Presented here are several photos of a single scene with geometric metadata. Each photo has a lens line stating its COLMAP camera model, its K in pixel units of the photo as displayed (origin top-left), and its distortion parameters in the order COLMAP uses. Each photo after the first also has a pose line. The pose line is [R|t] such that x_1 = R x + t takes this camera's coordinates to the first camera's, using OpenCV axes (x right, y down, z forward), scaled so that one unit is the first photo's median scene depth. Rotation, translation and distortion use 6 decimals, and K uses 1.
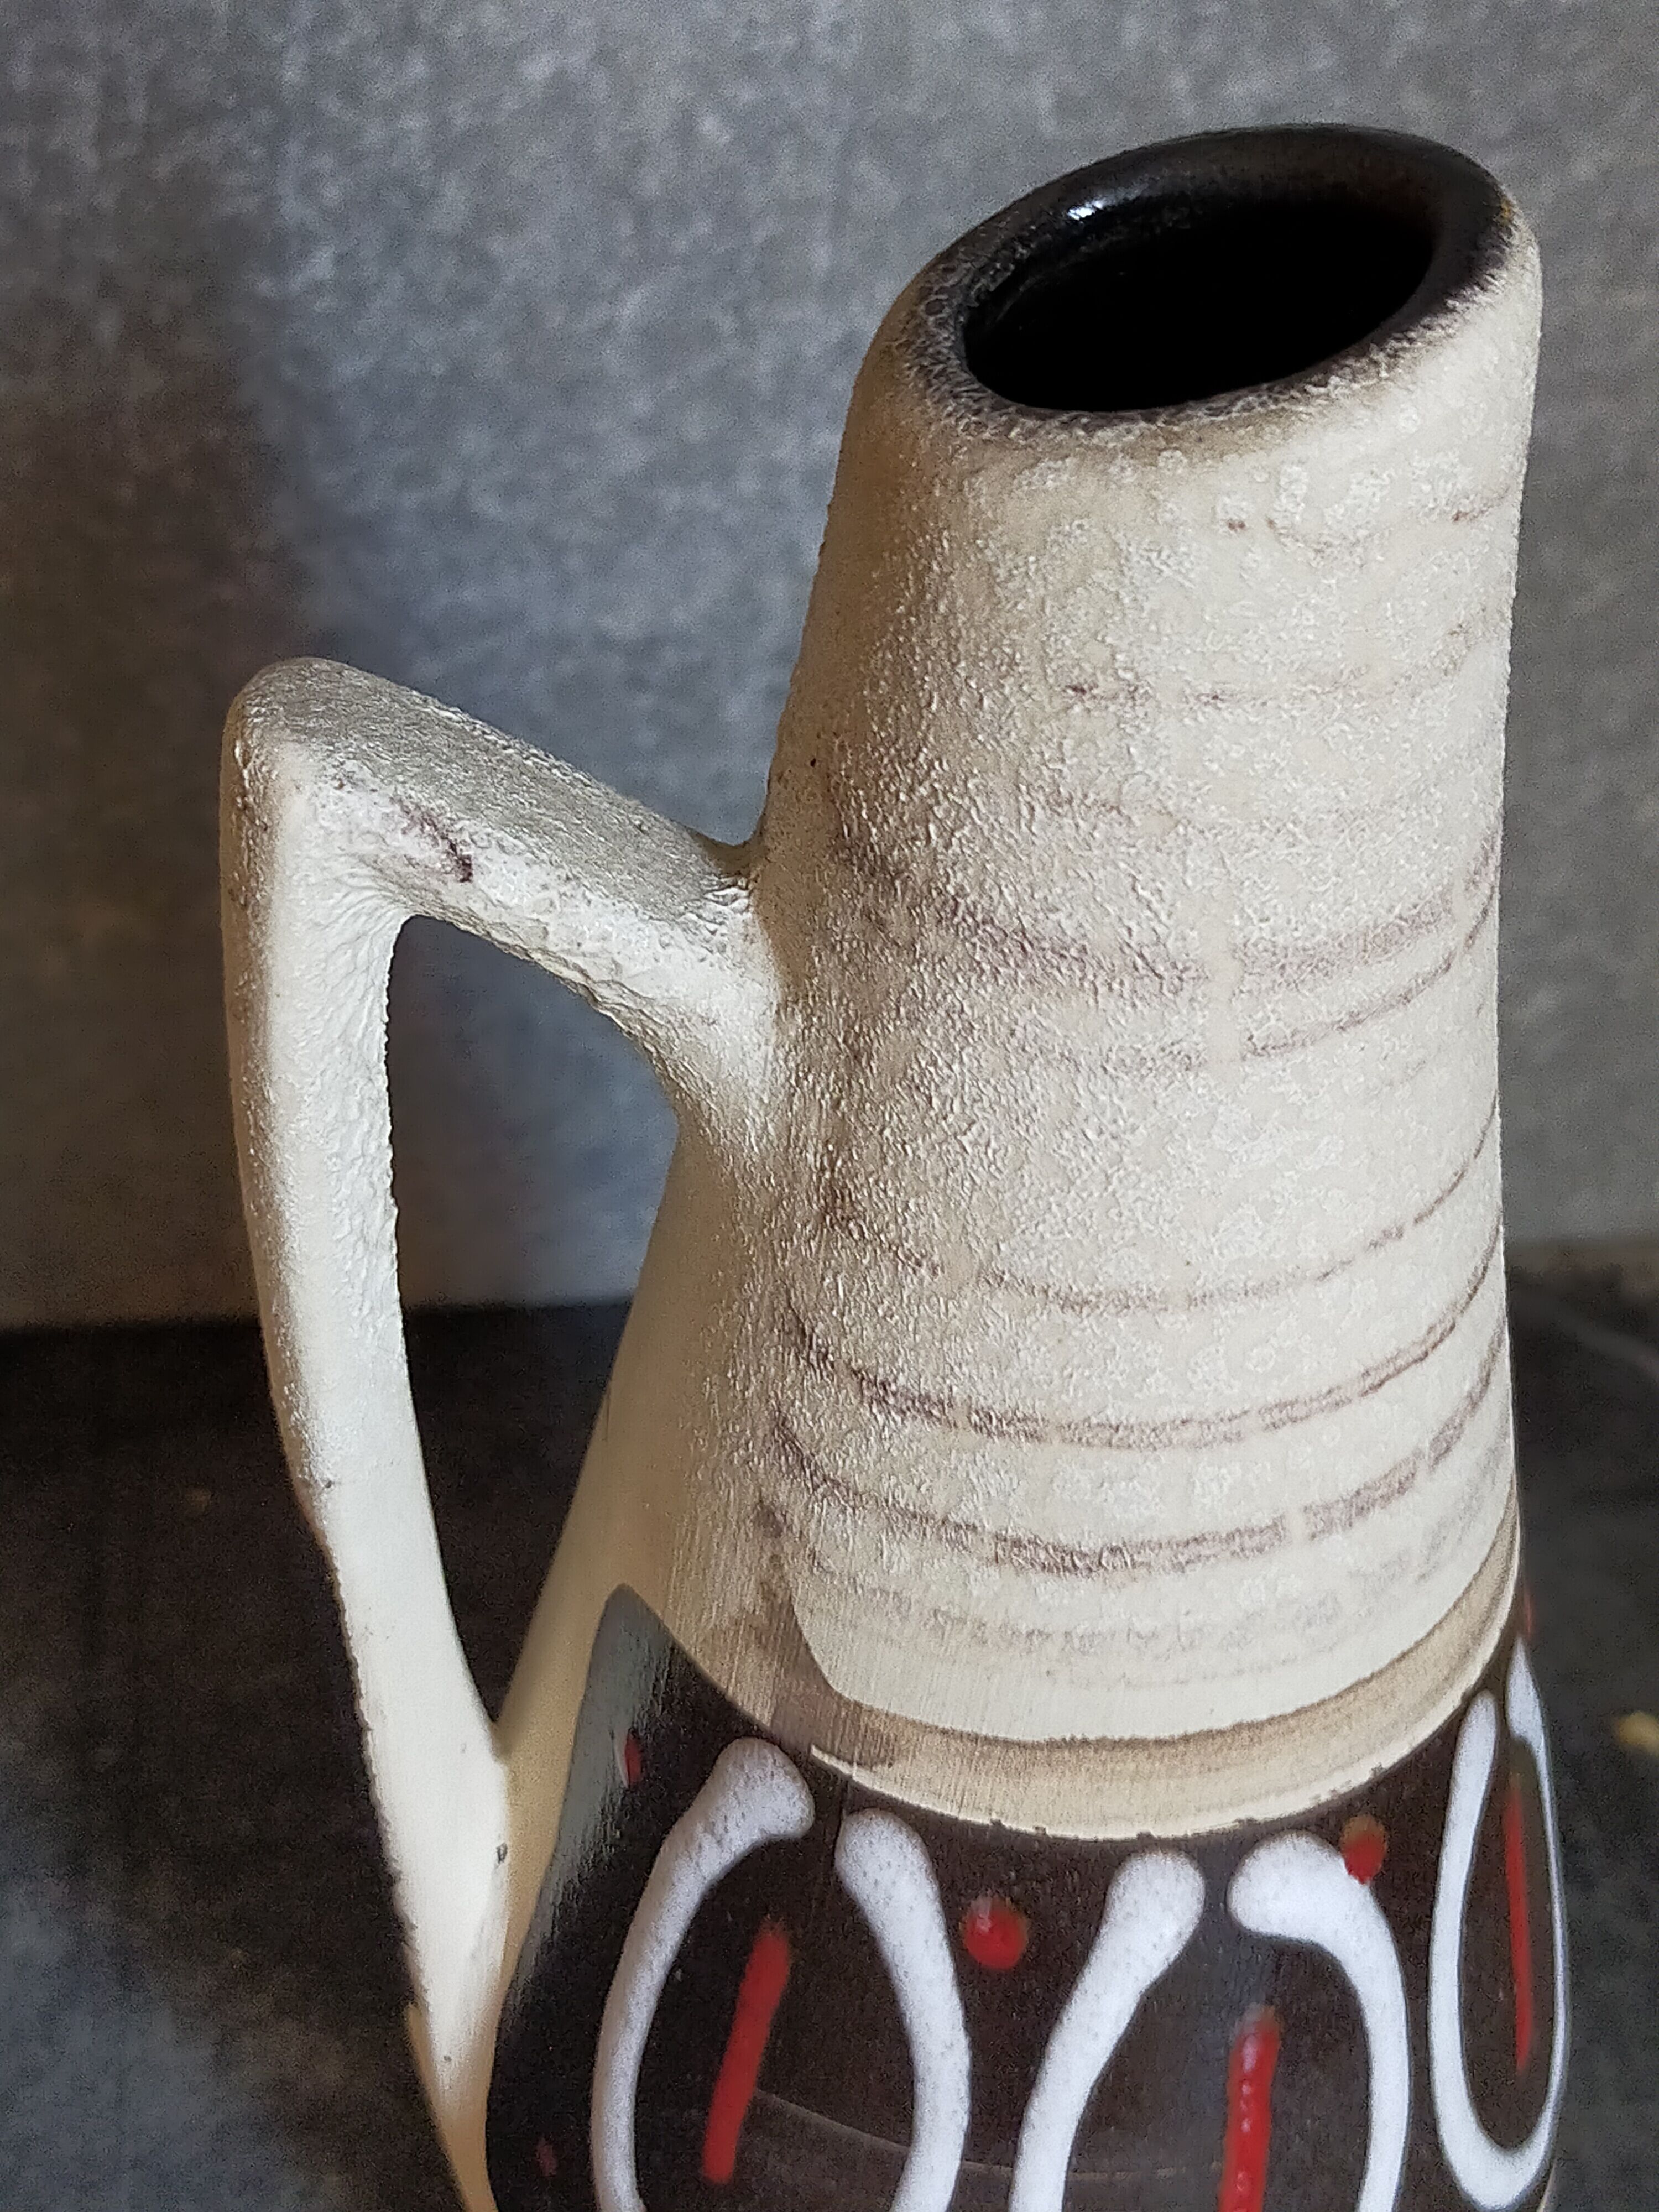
lens RADIAL K [[3447.6, 0, 835.3], [0, 3447.6, 1114.5], [0, 0, 1]] dist [0.074302, 0.000000]
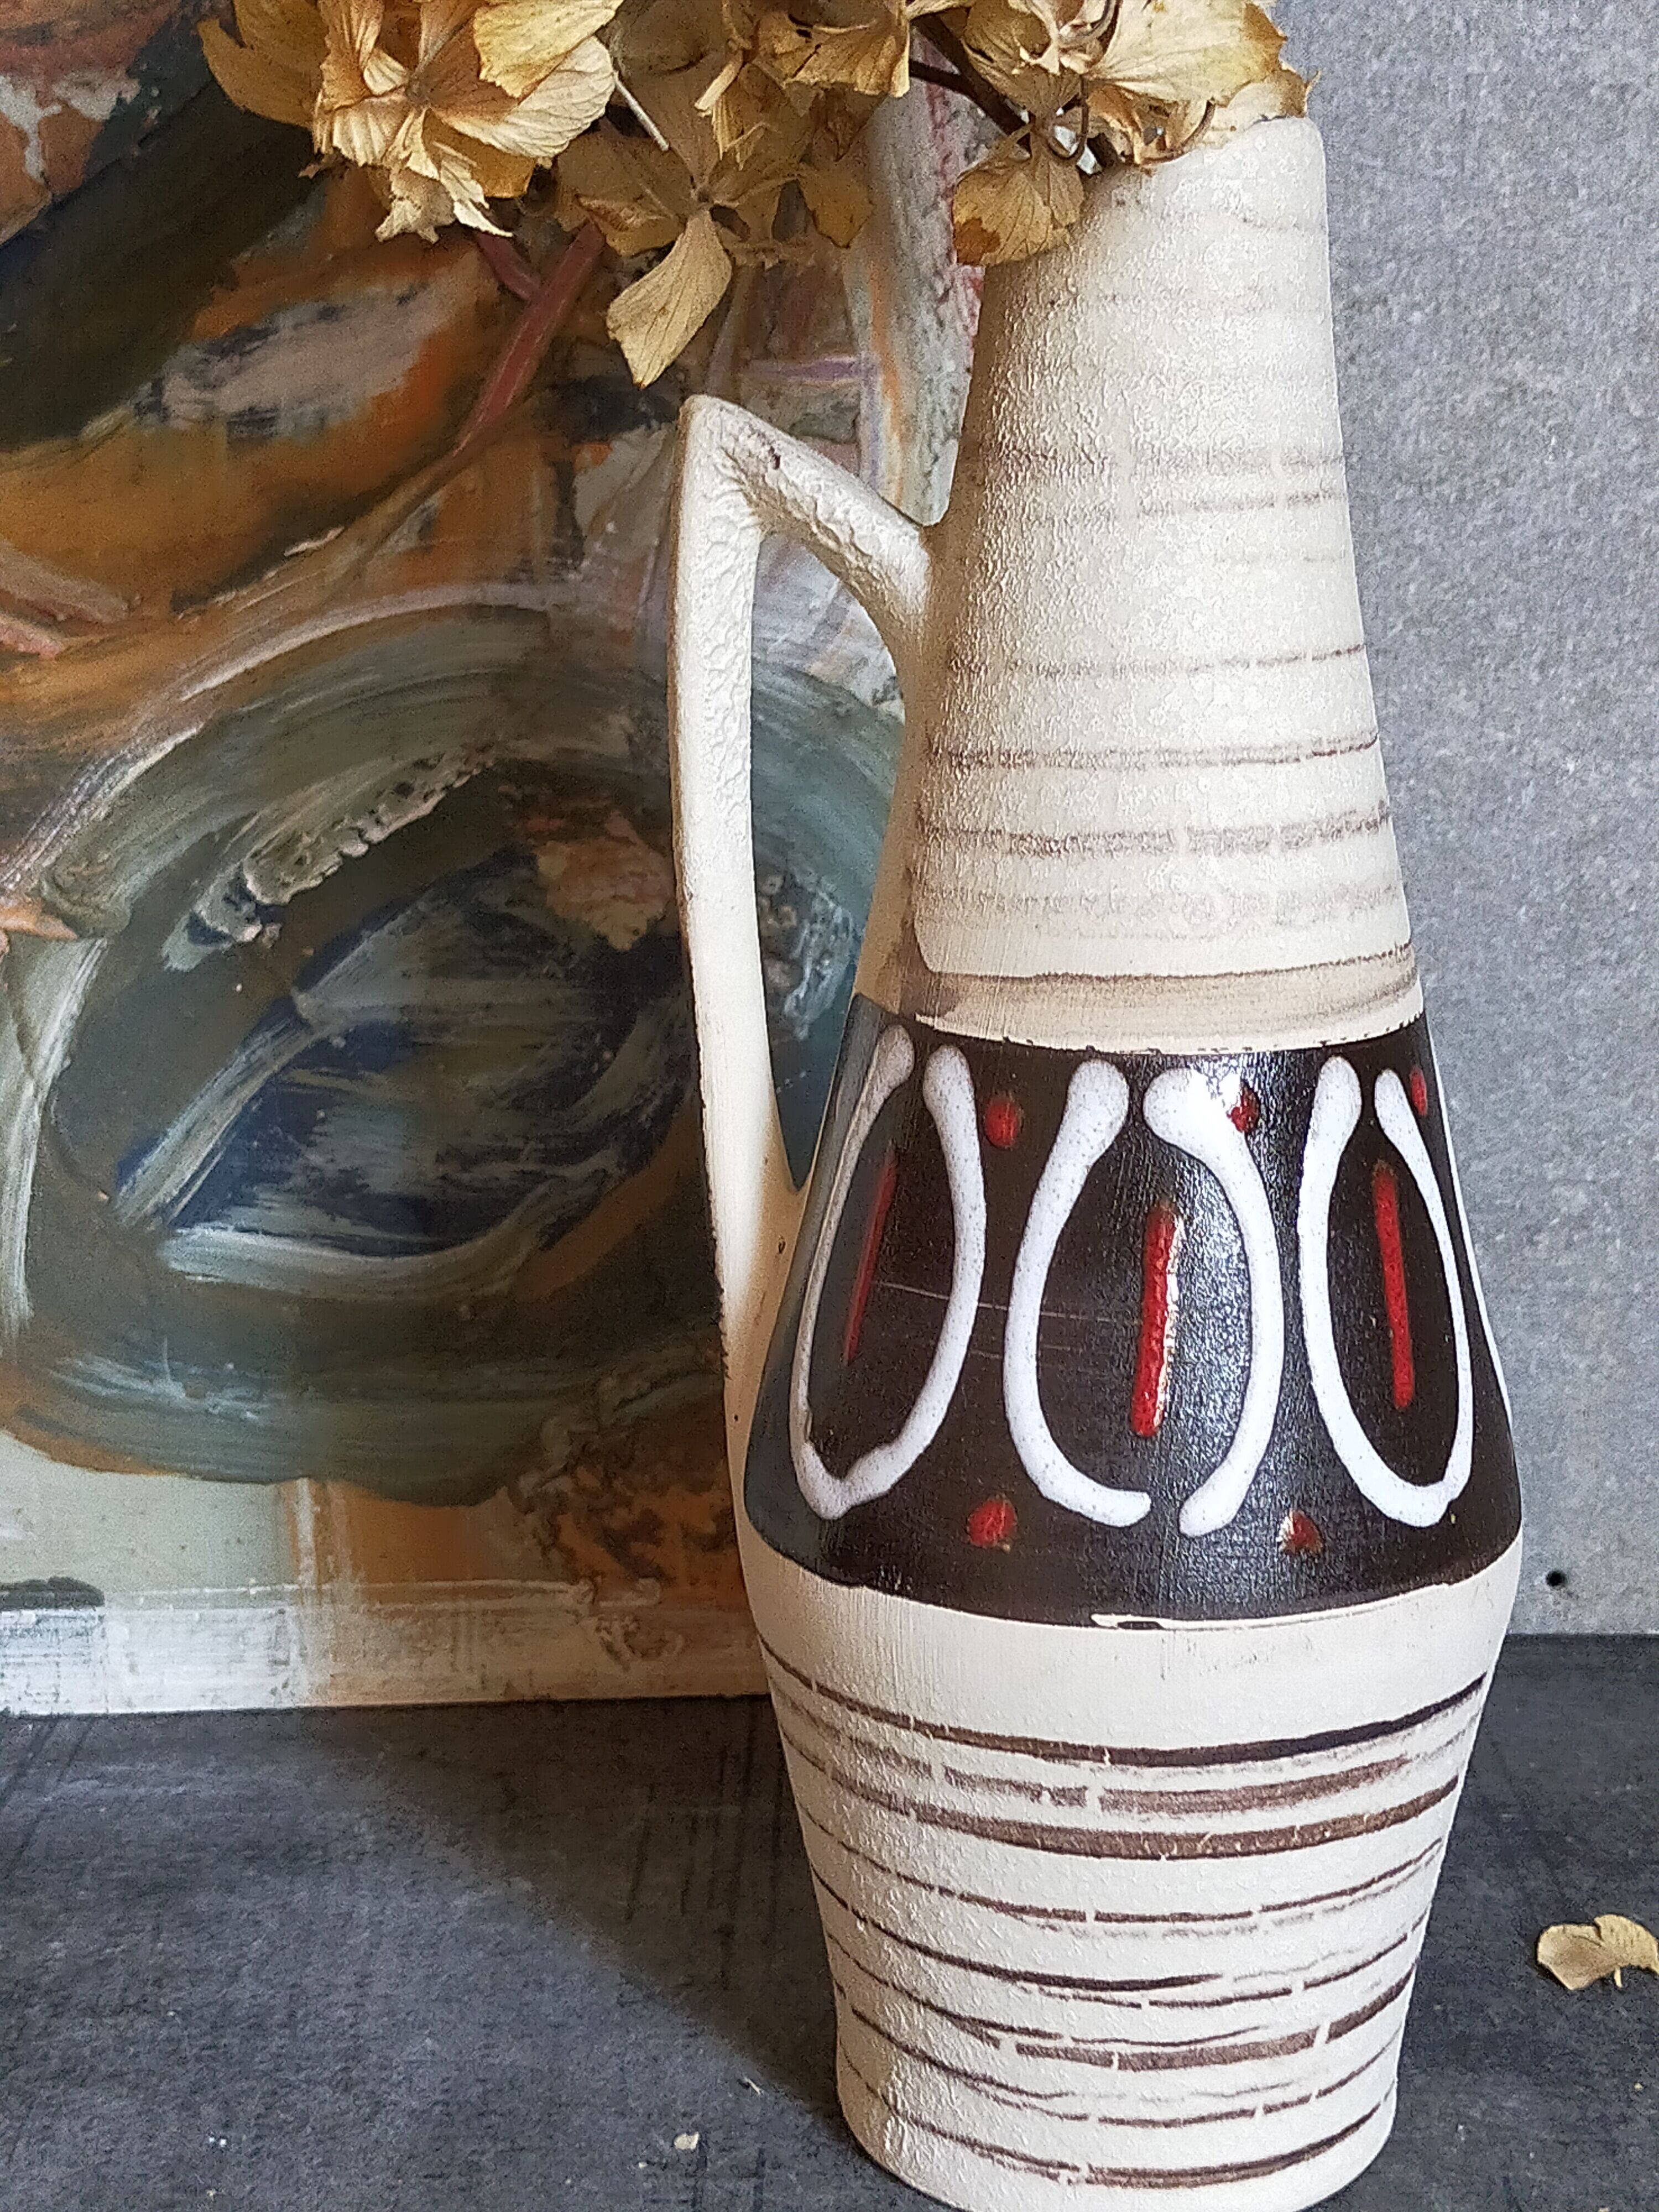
lens RADIAL K [[3447.6, 0, 817.7], [0, 3447.6, 1116.9], [0, 0, 1]] dist [0.074302, 0.000000]
pose [[0.936259, 0.035707, -0.349492, 0.551210], [-0.198263, 0.874964, -0.441735, 1.002958], [0.290020, 0.482869, 0.826272, -0.393637]]
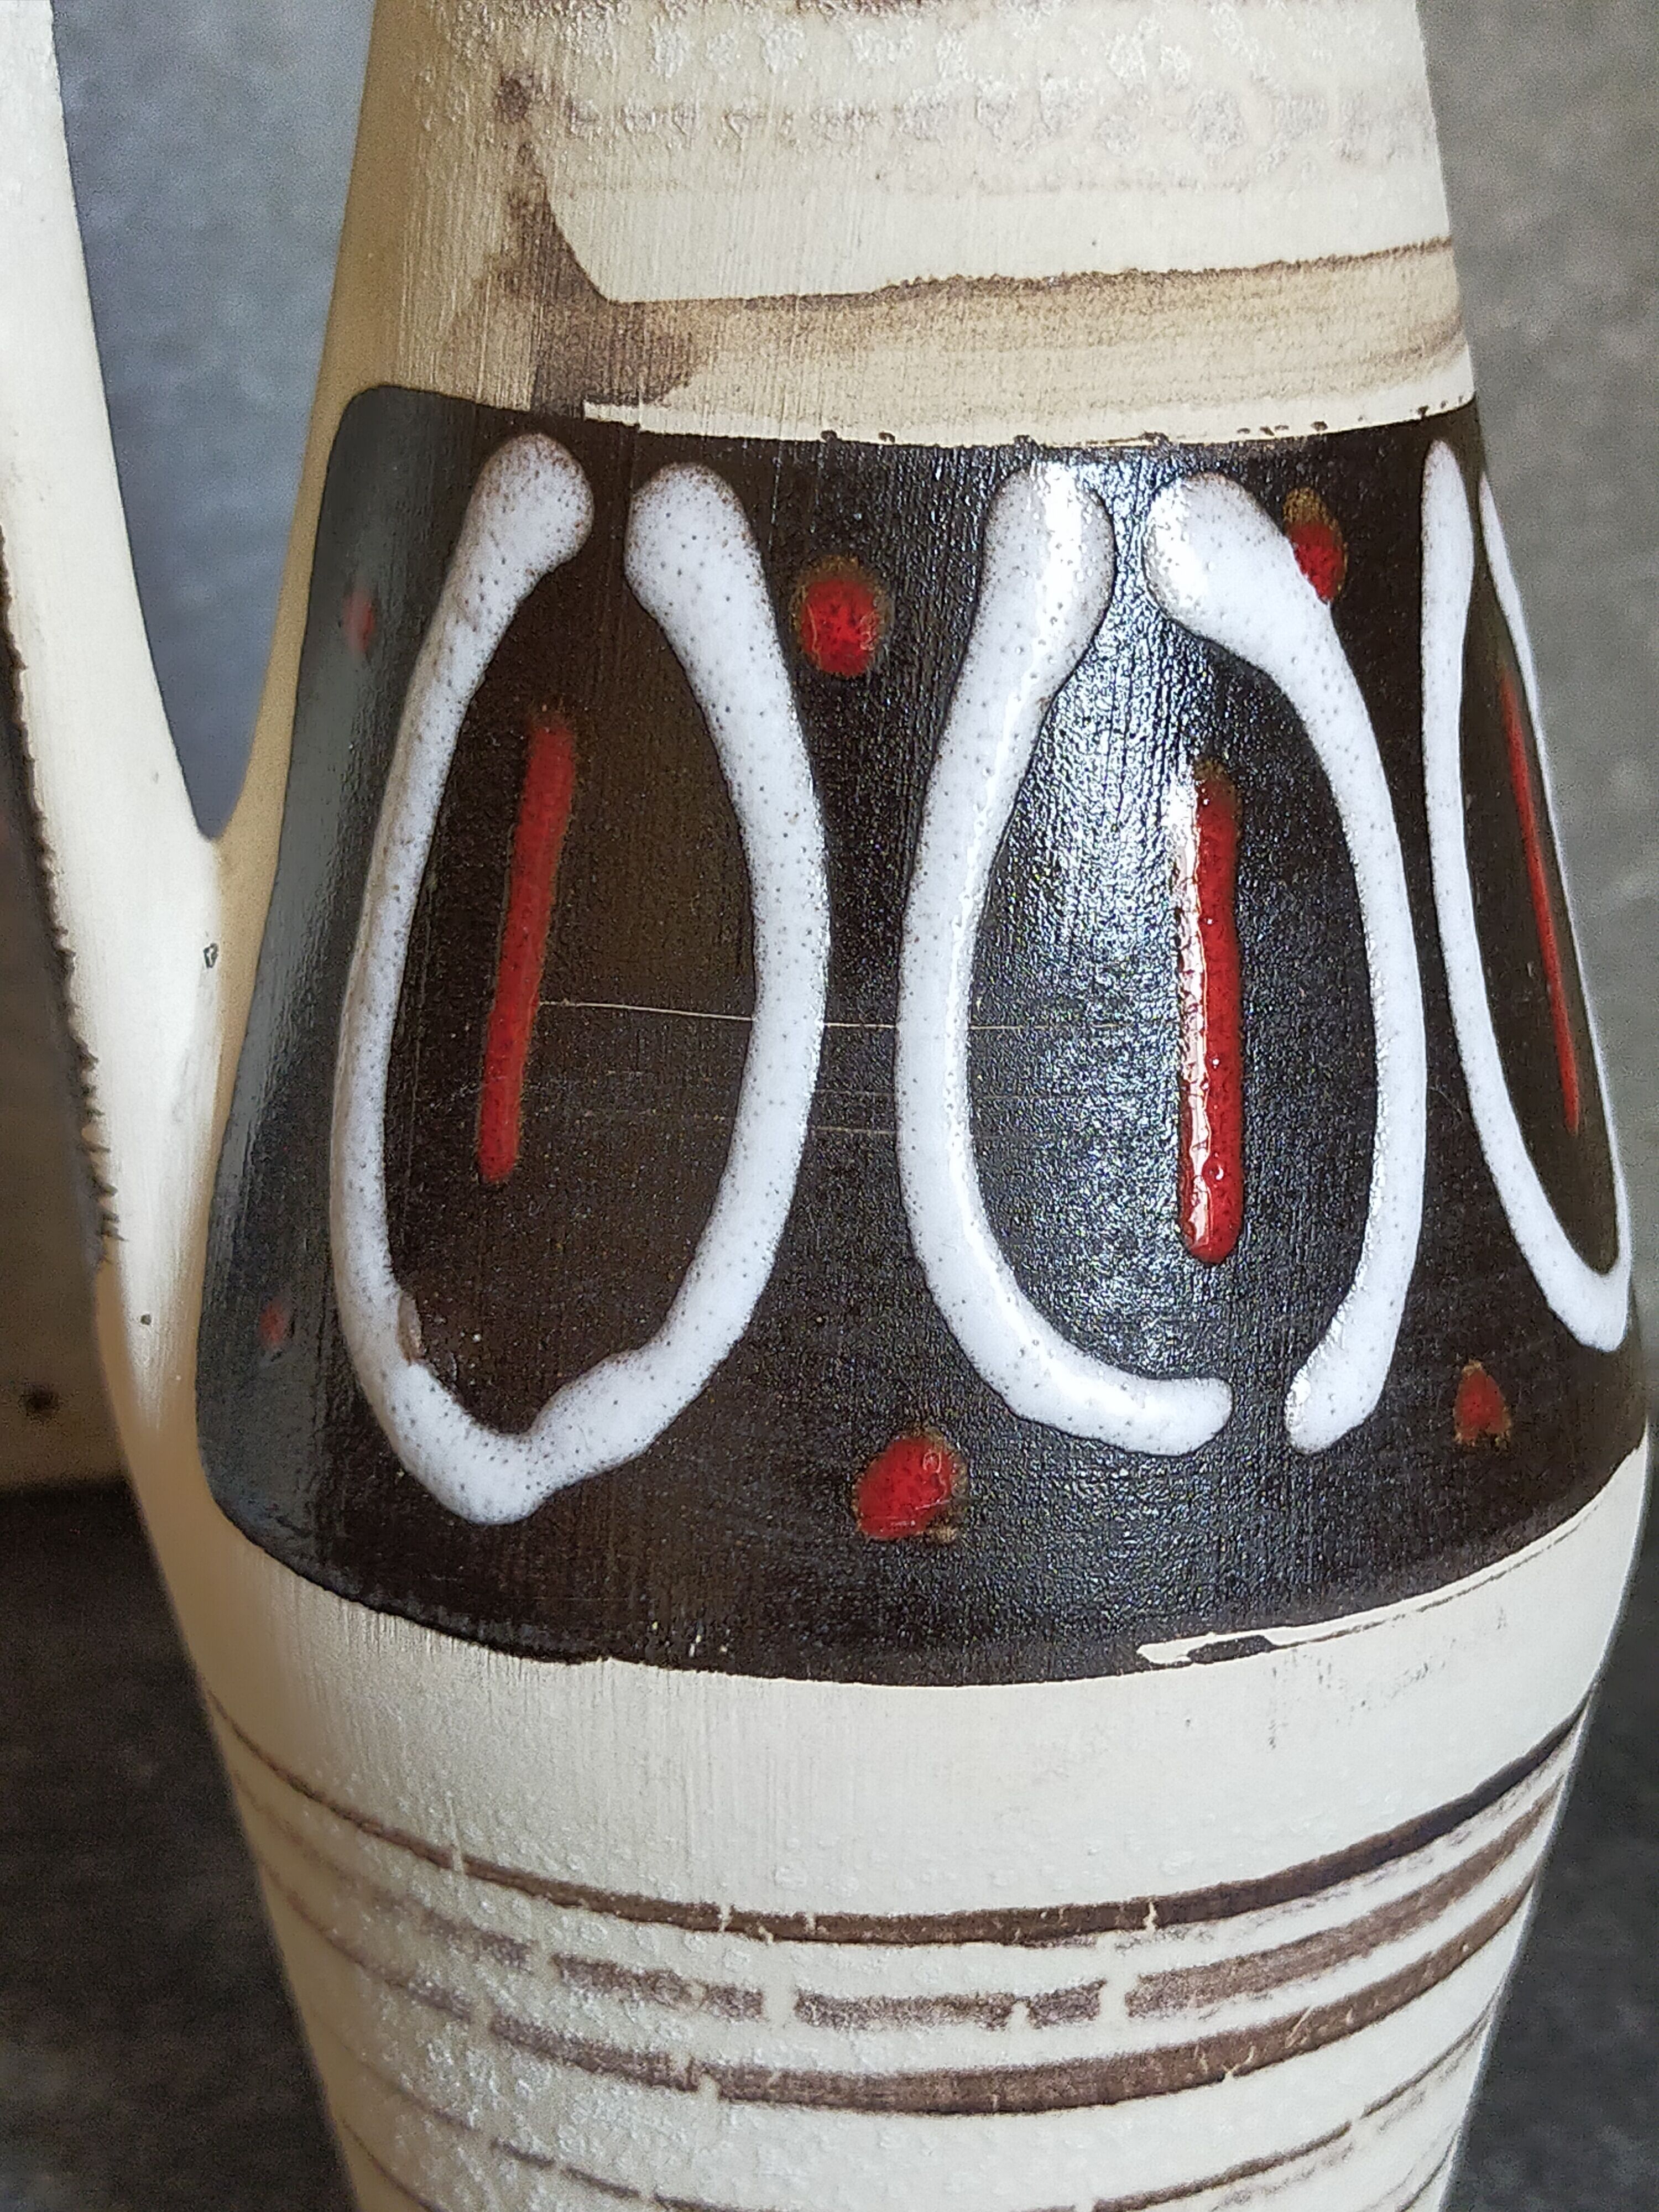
lens RADIAL K [[3447.6, 0, 872.8], [0, 3447.6, 1106.6], [0, 0, 1]] dist [0.074302, 0.000000]
pose [[0.996989, -0.056501, 0.053109, 0.007492], [0.072653, 0.919996, -0.385136, 0.638673], [-0.027100, 0.387835, 0.921330, 0.360040]]
